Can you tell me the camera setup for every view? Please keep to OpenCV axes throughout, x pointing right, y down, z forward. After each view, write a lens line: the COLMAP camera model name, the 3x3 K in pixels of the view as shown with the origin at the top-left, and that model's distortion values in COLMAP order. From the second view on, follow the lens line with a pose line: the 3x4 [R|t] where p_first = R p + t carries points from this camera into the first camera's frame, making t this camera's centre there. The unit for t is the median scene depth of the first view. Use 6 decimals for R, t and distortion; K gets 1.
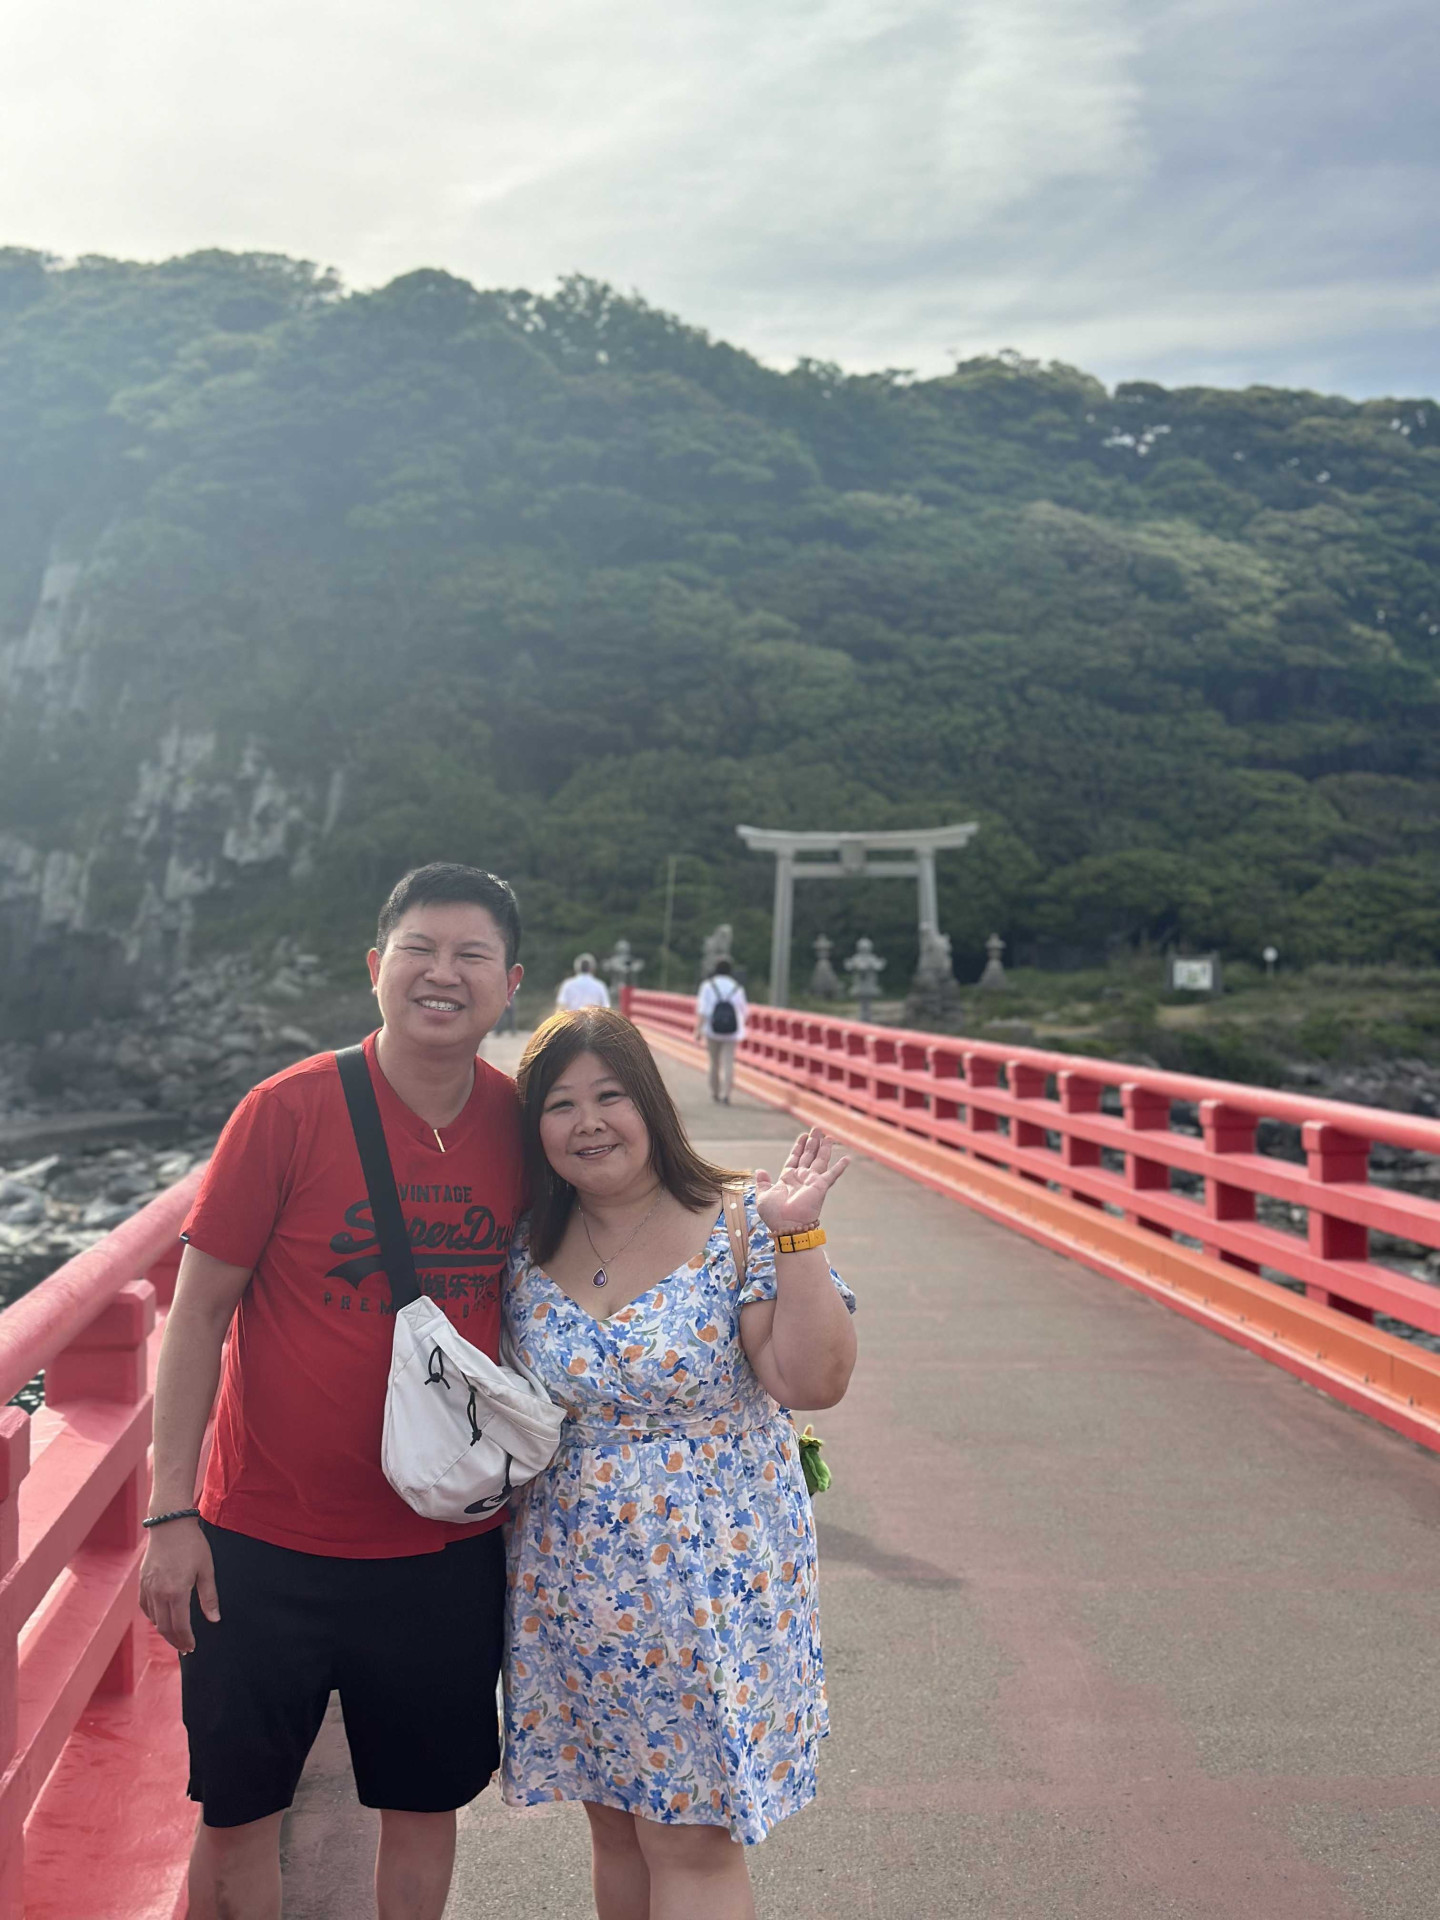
lens RADIAL K [[2785.9, 0, 726.5], [0, 2785.9, 940.8], [0, 0, 1]] dist [0.128336, 0.000000]
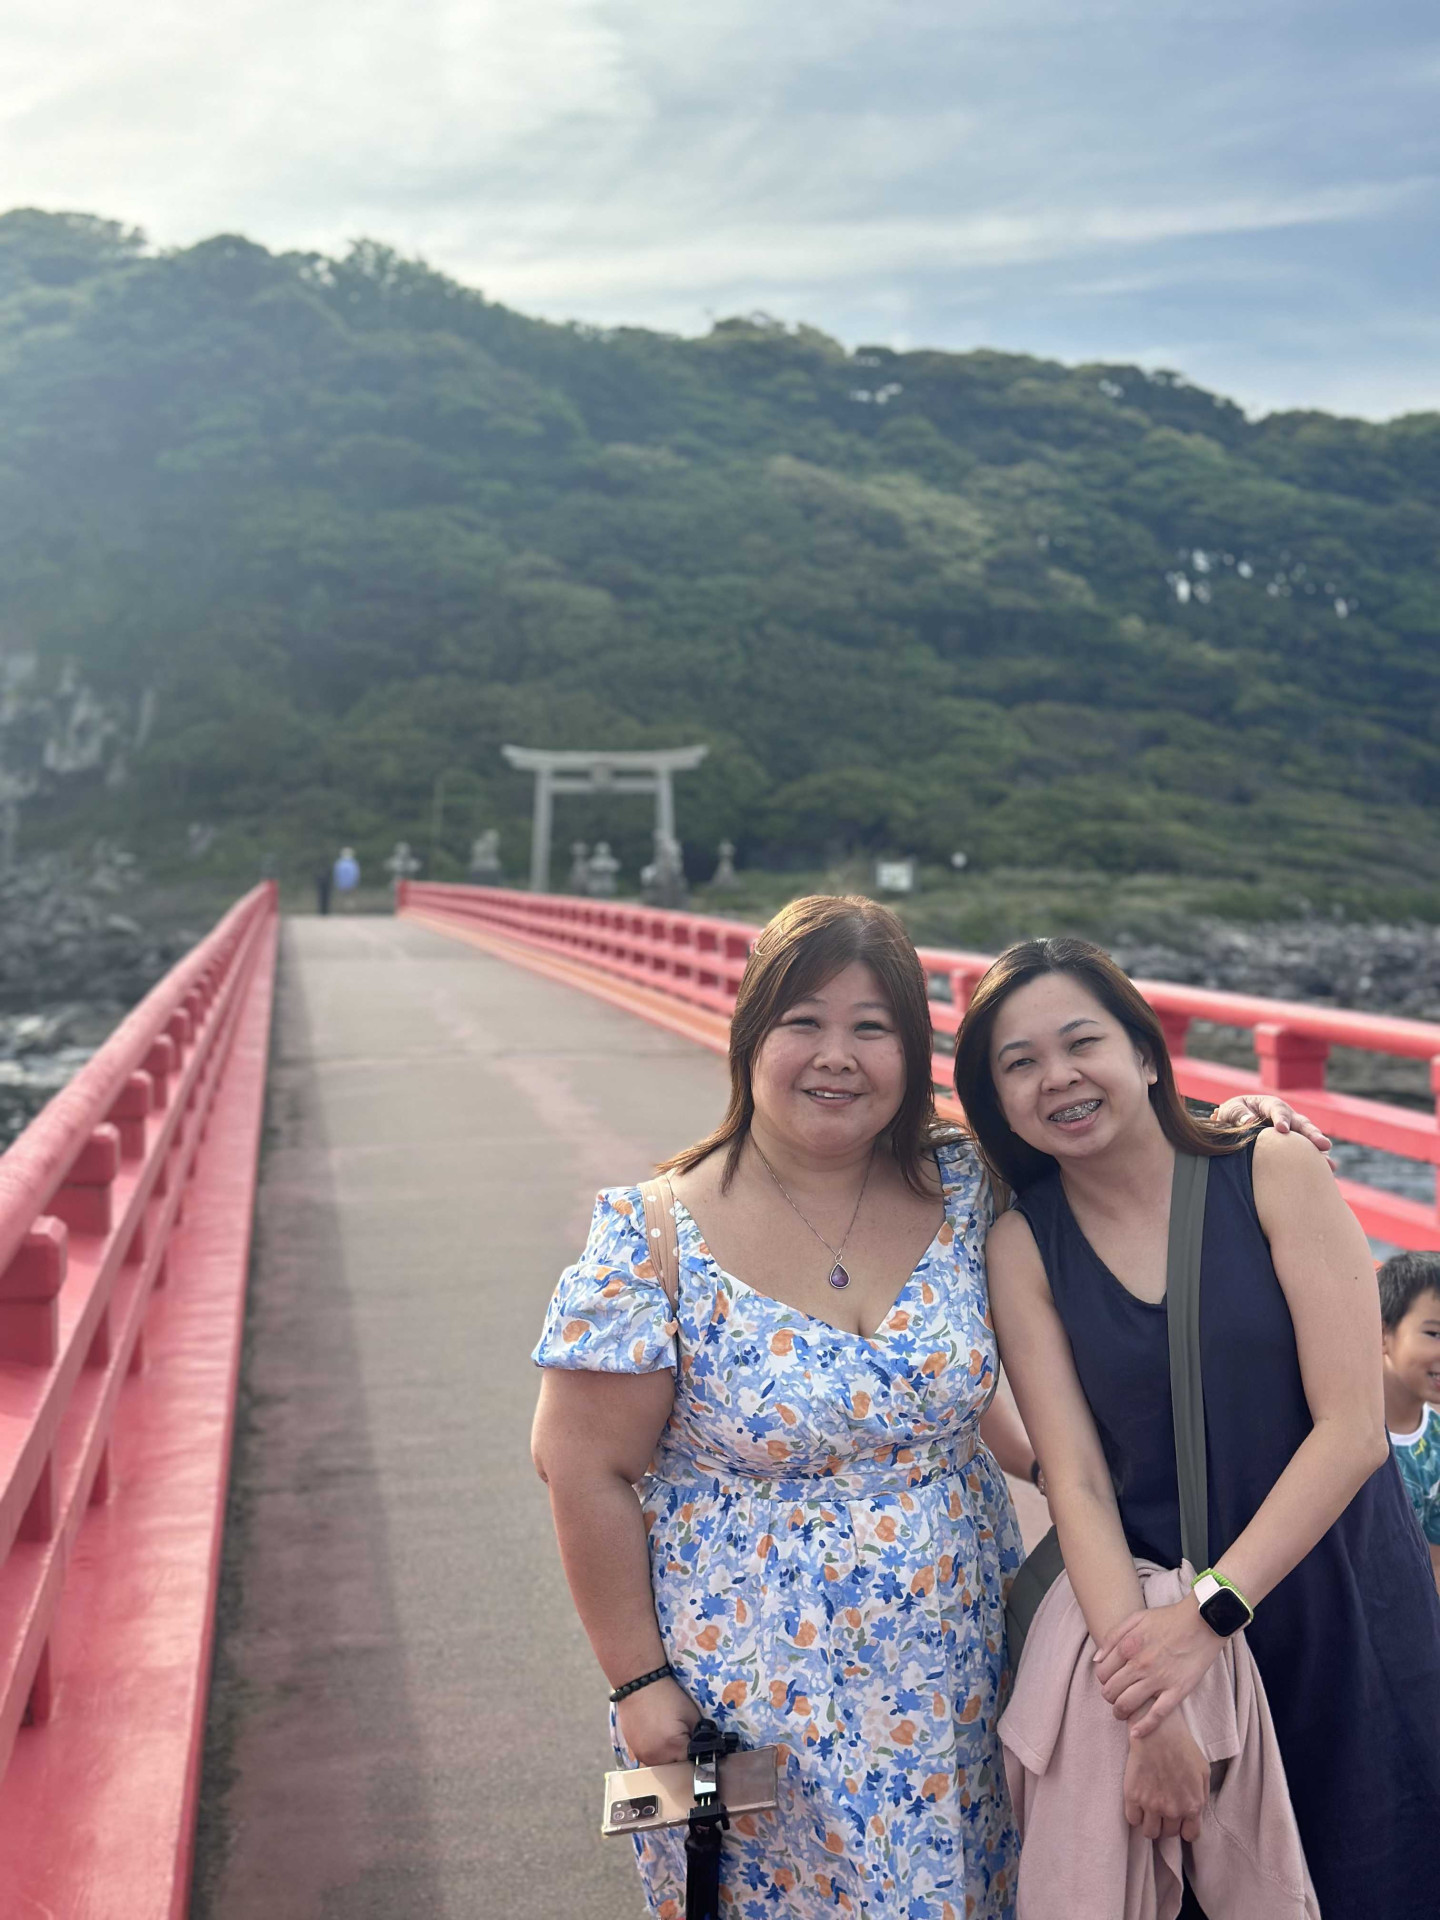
lens RADIAL K [[2720.8, 0, 720.7], [0, 2720.8, 971.5], [0, 0, 1]] dist [0.152560, 0.000000]
pose [[0.997332, 0.003064, 0.072940, 0.008991], [-0.006411, 0.998935, 0.045693, 0.000053], [-0.072723, -0.046038, 0.996289, -0.113121]]
